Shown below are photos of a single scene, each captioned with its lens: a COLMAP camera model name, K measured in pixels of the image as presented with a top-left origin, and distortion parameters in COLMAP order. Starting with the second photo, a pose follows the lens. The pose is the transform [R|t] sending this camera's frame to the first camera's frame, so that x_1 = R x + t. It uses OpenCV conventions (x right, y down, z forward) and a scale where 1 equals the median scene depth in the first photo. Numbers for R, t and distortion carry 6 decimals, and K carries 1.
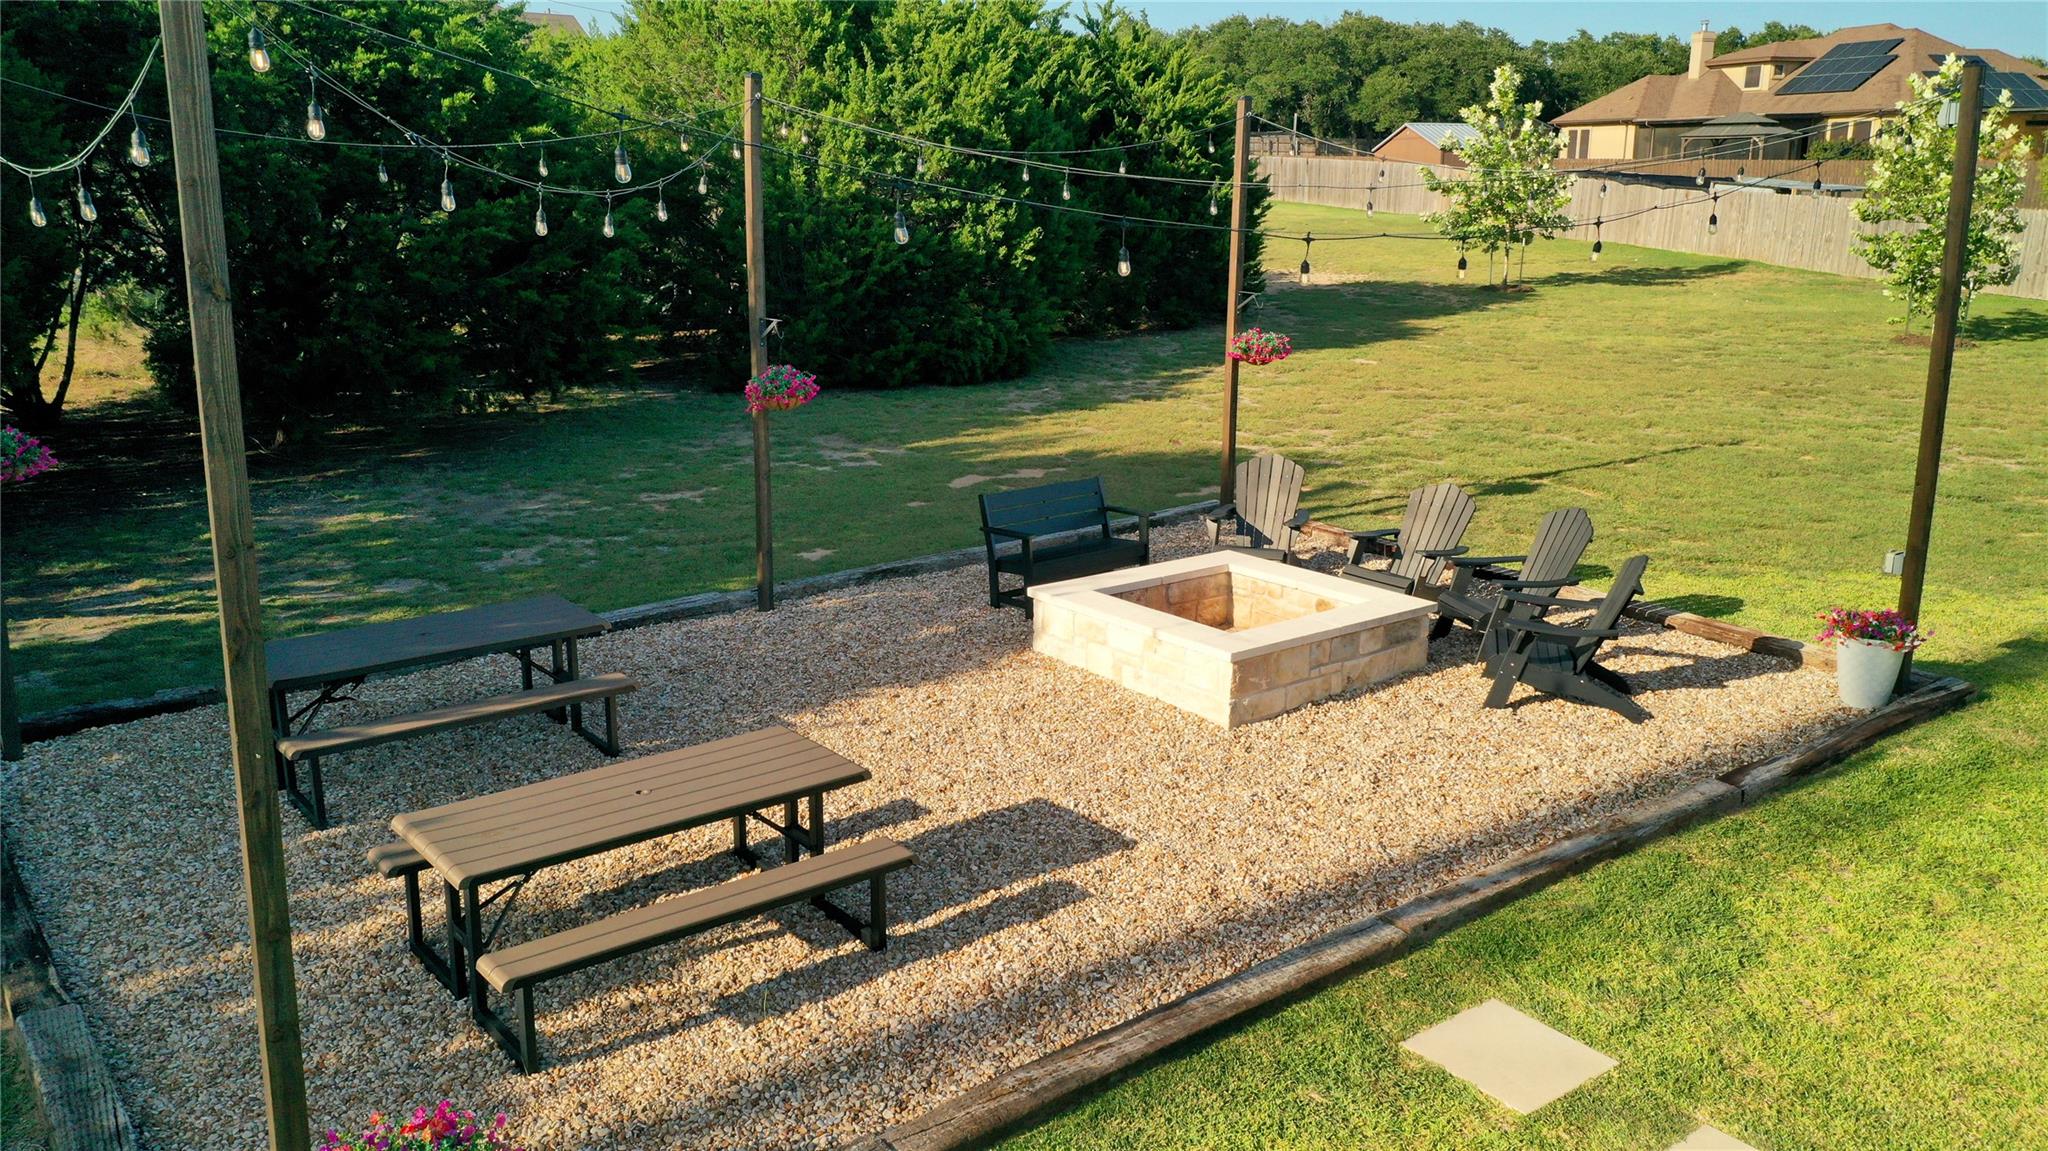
lens RADIAL K [[1633.5, 0, 1024.0], [0, 1633.5, 575.5], [0, 0, 1]] dist [0.014276, 0.007180]
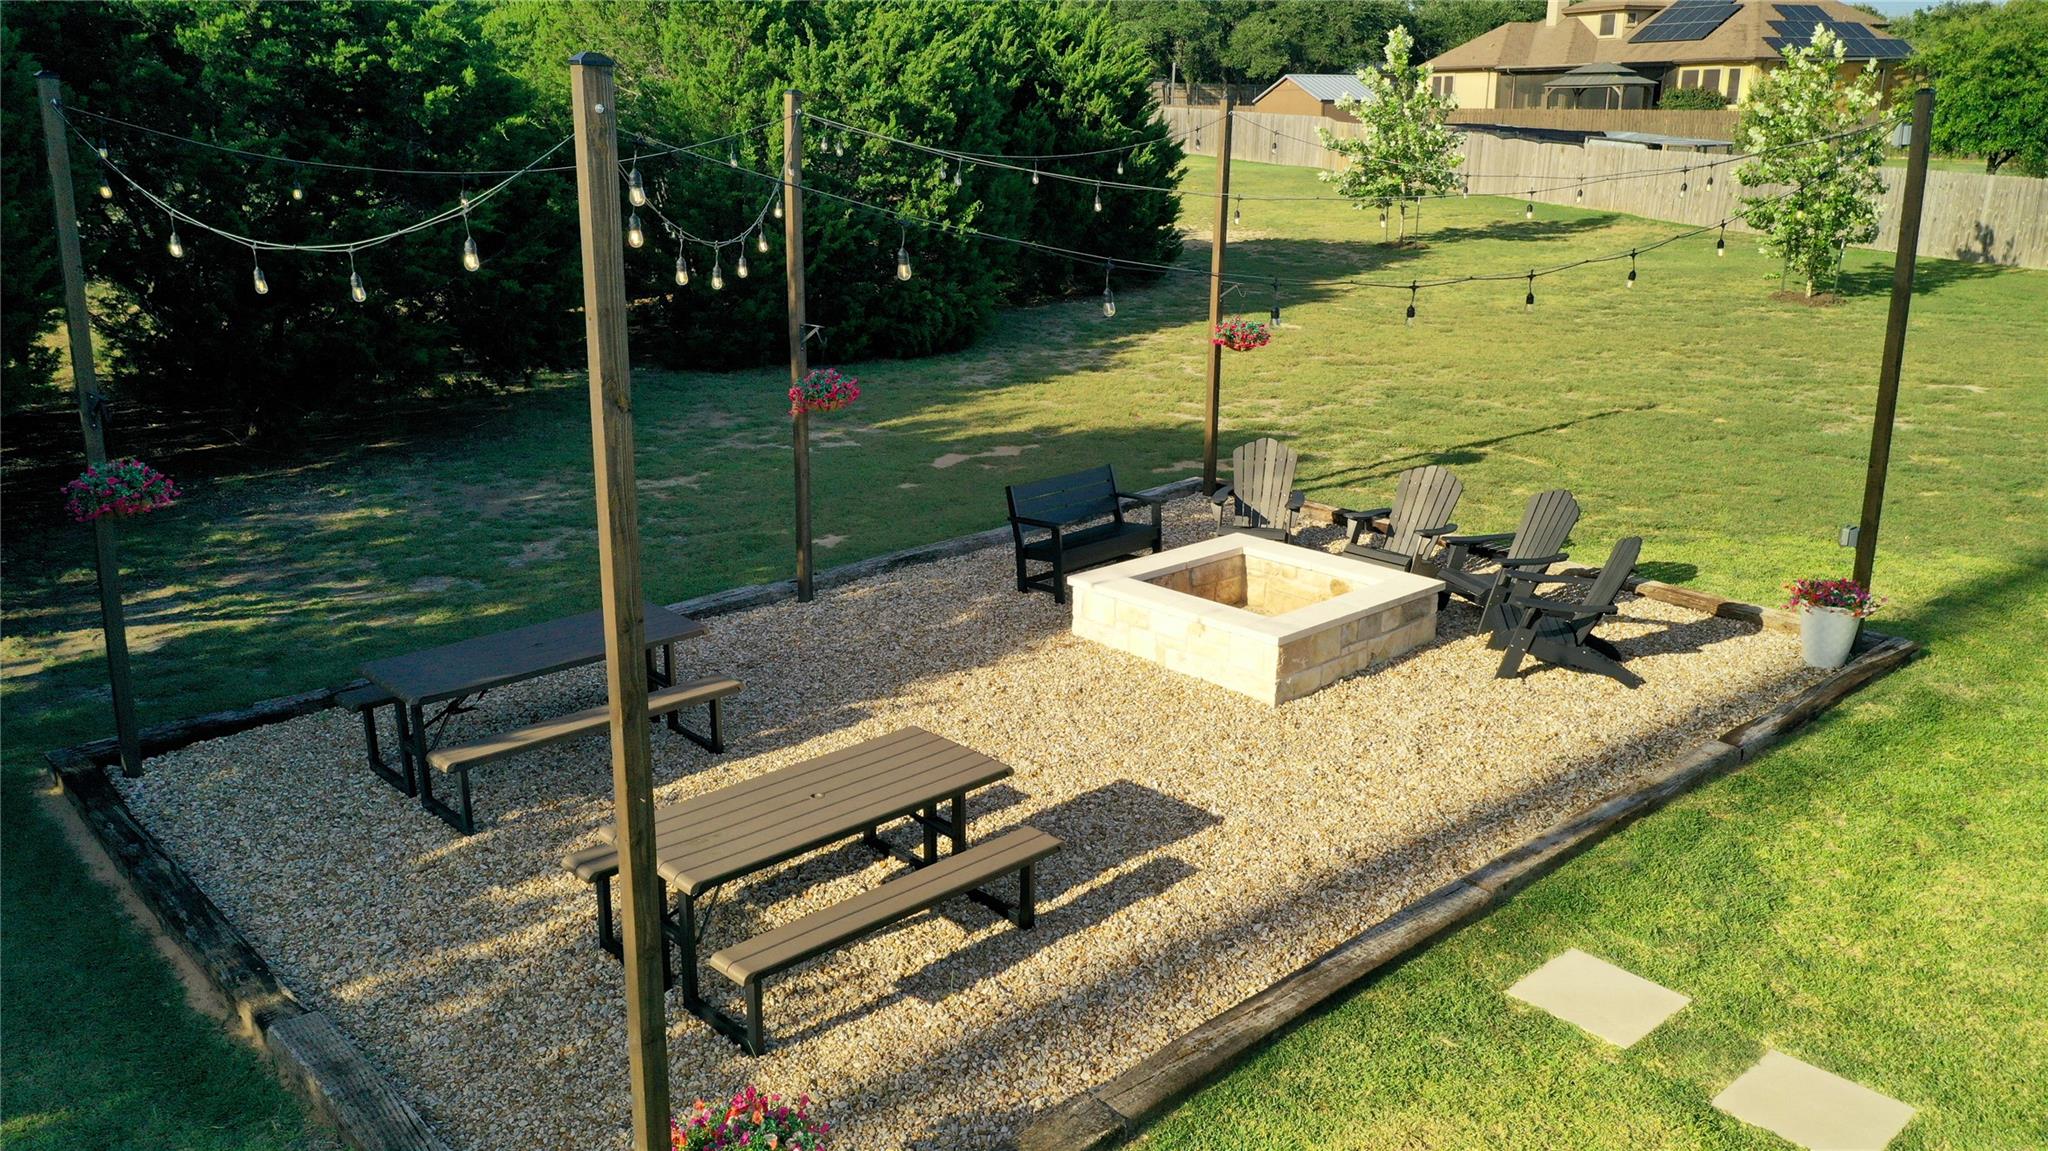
lens RADIAL K [[1635.1, 0, 1024.0], [0, 1635.1, 575.5], [0, 0, 1]] dist [0.015097, 0.010615]
pose [[0.996281, -0.026113, 0.082116, -0.095812], [0.023212, 0.999079, 0.036085, -0.027346], [-0.082983, -0.034045, 0.995969, -0.053363]]
